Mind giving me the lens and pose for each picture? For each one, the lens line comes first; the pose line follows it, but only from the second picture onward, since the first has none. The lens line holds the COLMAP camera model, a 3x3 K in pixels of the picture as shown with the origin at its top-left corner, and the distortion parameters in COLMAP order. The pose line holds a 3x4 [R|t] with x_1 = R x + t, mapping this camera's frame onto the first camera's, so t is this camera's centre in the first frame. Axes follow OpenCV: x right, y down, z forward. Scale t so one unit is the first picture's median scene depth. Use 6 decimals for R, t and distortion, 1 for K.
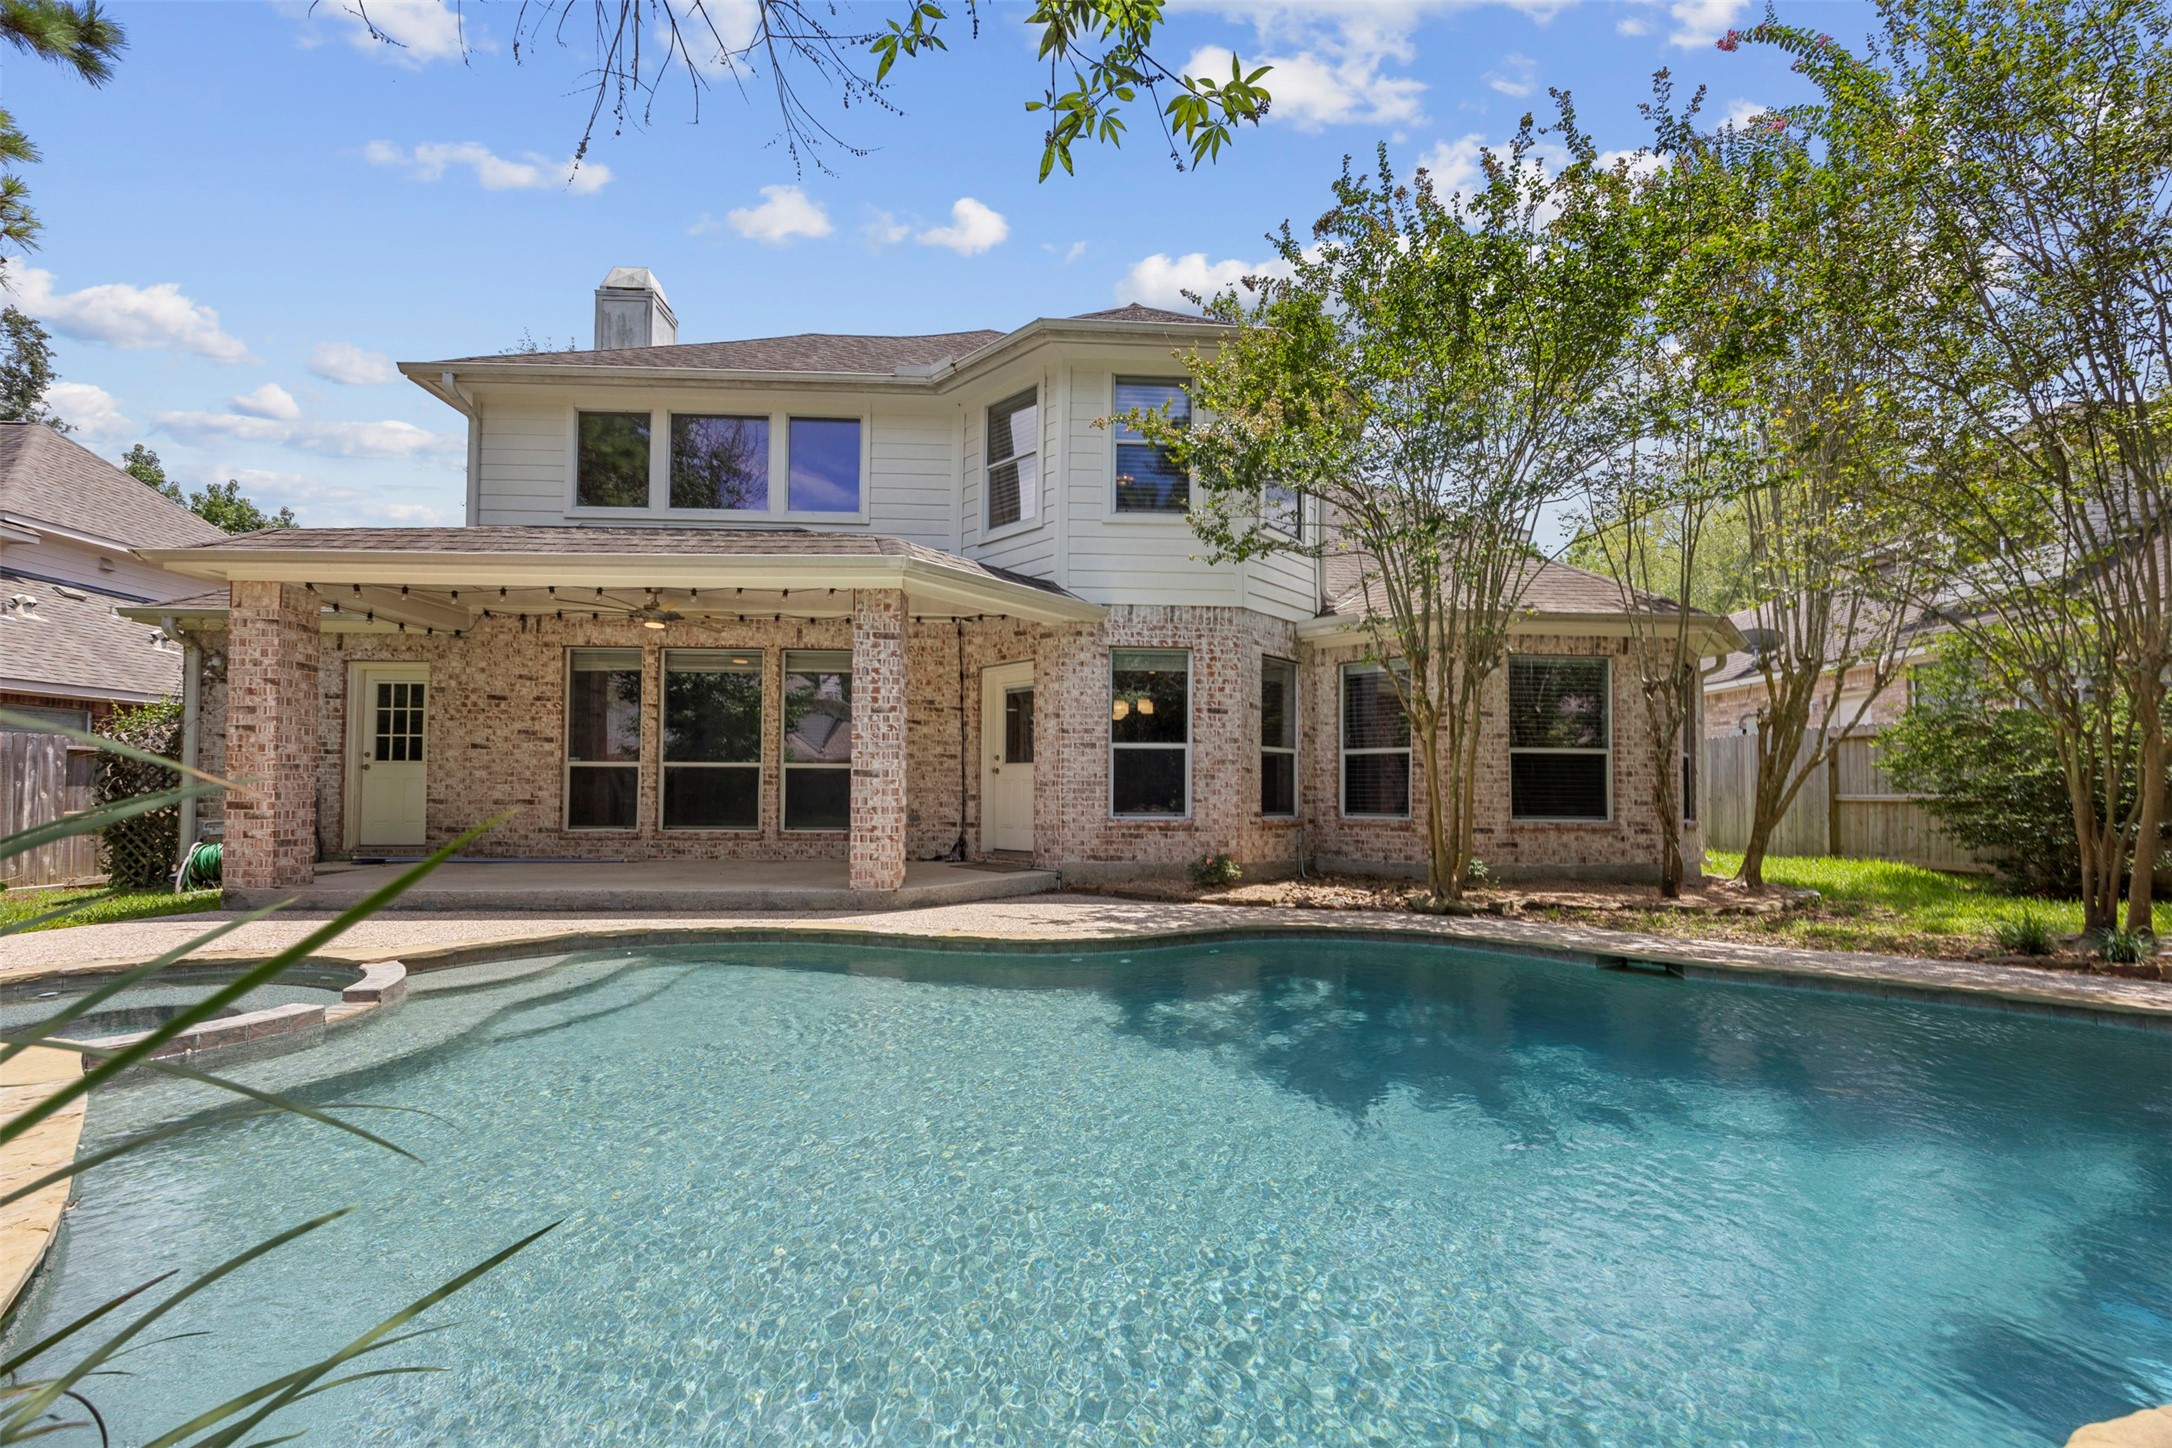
lens RADIAL K [[852.6, 0, 1081.9], [0, 852.6, 770.0], [0, 0, 1]] dist [-0.001242, -0.000145]
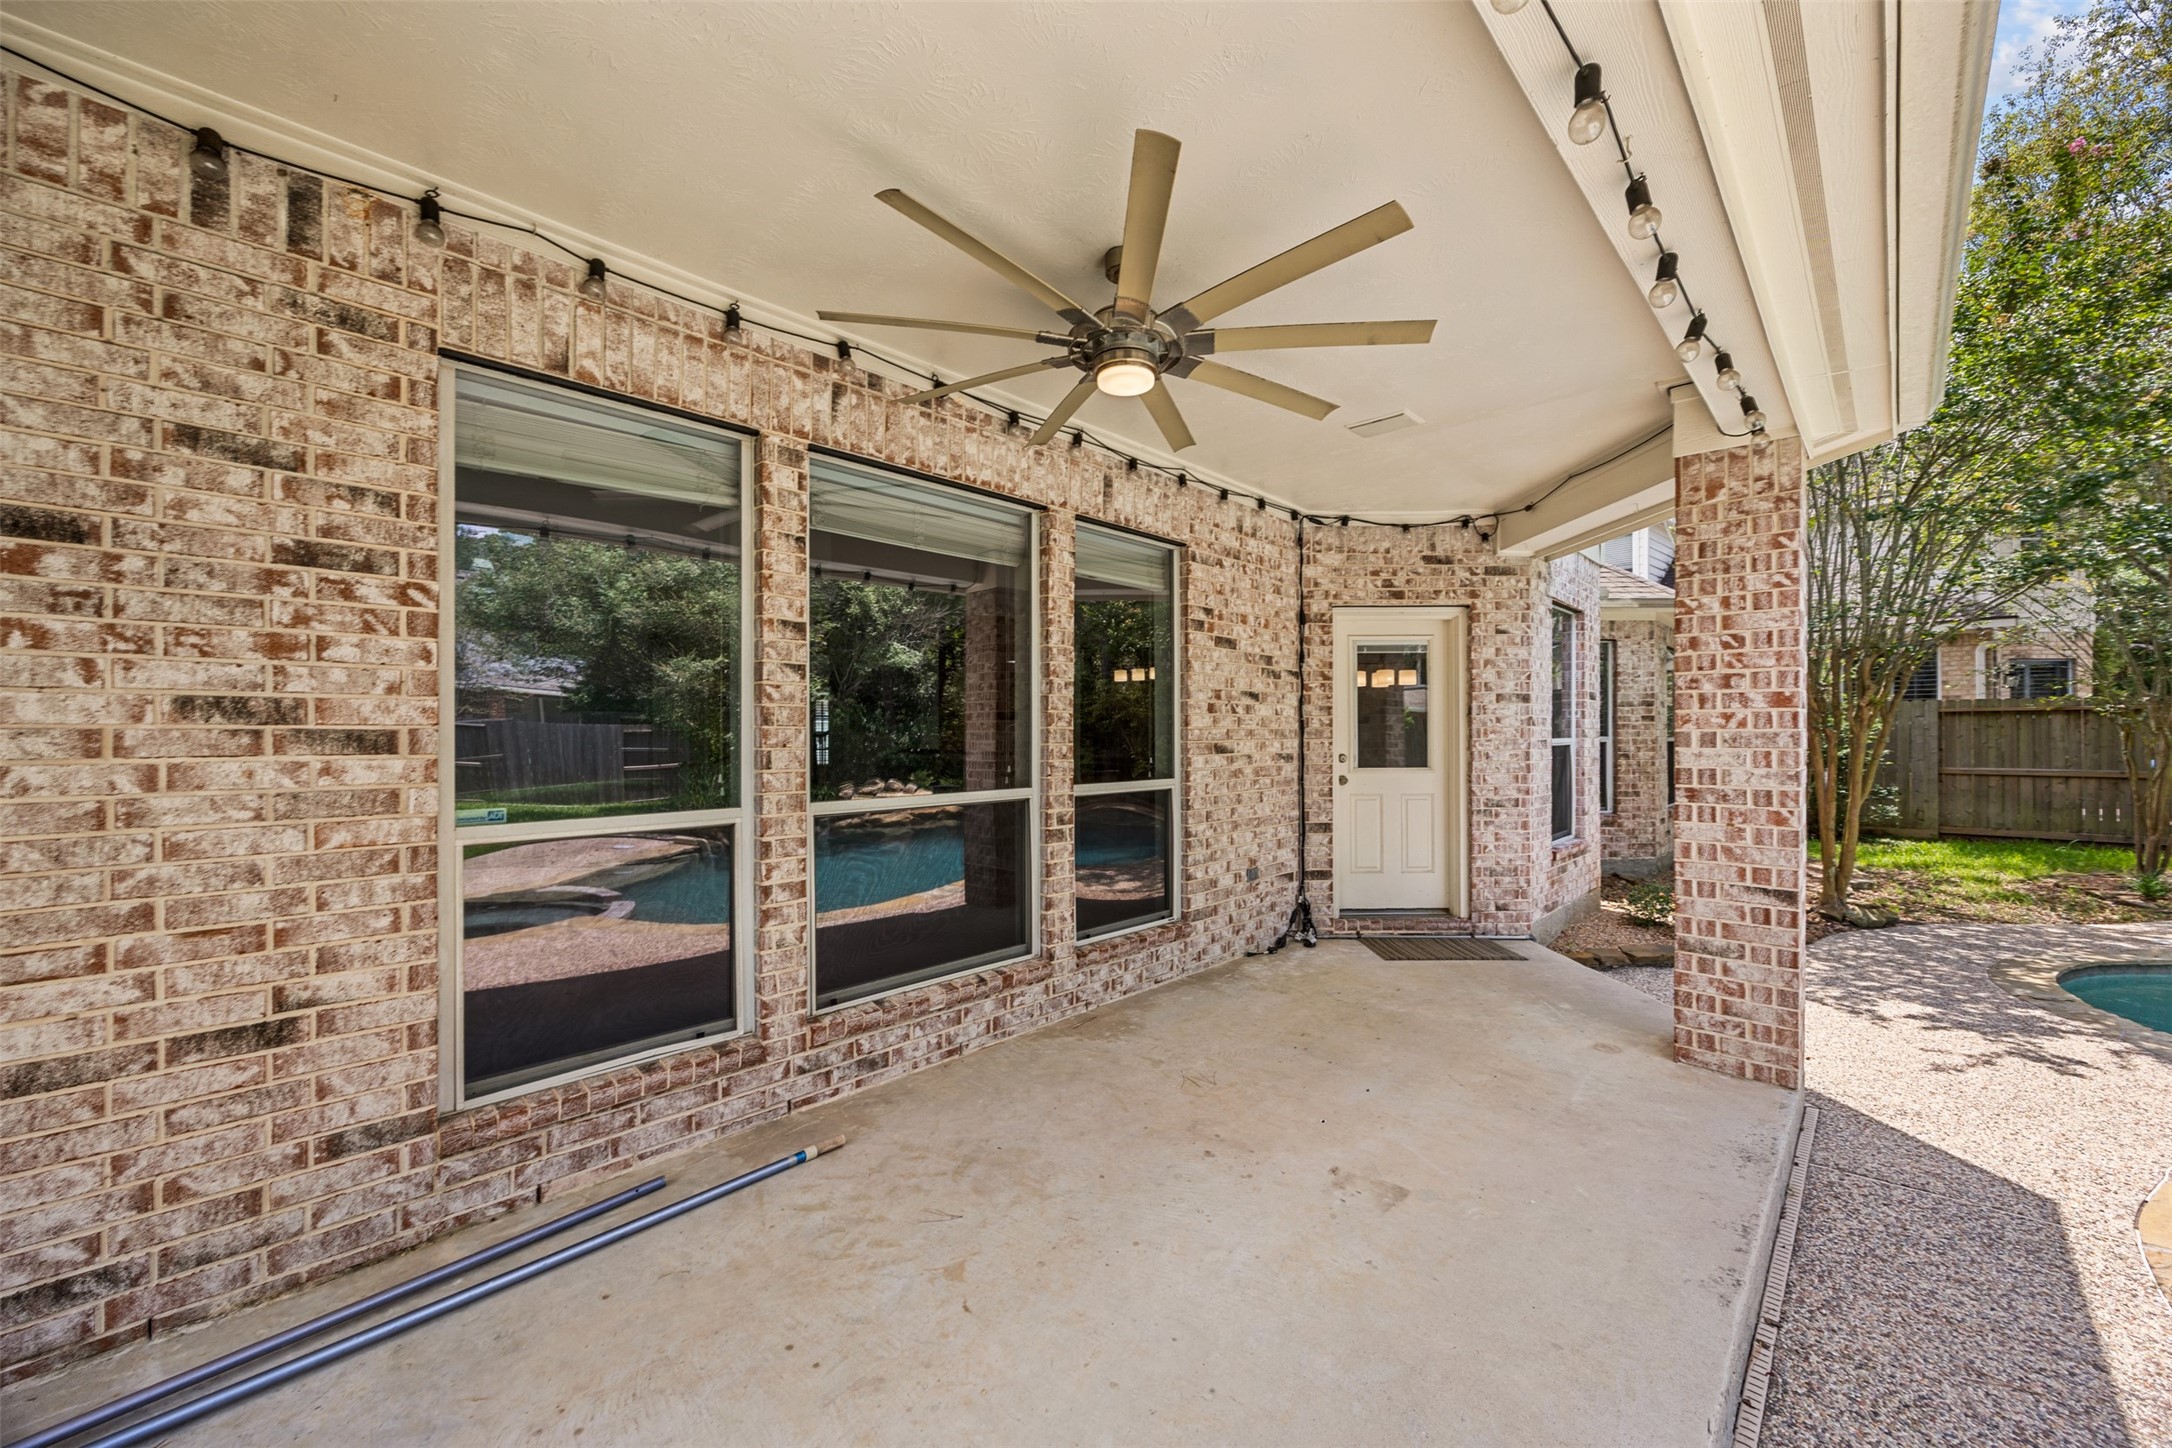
lens RADIAL K [[834.7, 0, 1082.2], [0, 834.7, 728.5], [0, 0, 1]] dist [-0.000217, -0.000061]
pose [[0.719291, -0.006189, 0.694681, -0.647236], [-0.009444, 0.999781, 0.018686, -0.045304], [-0.694644, -0.020001, 0.719075, 0.709485]]
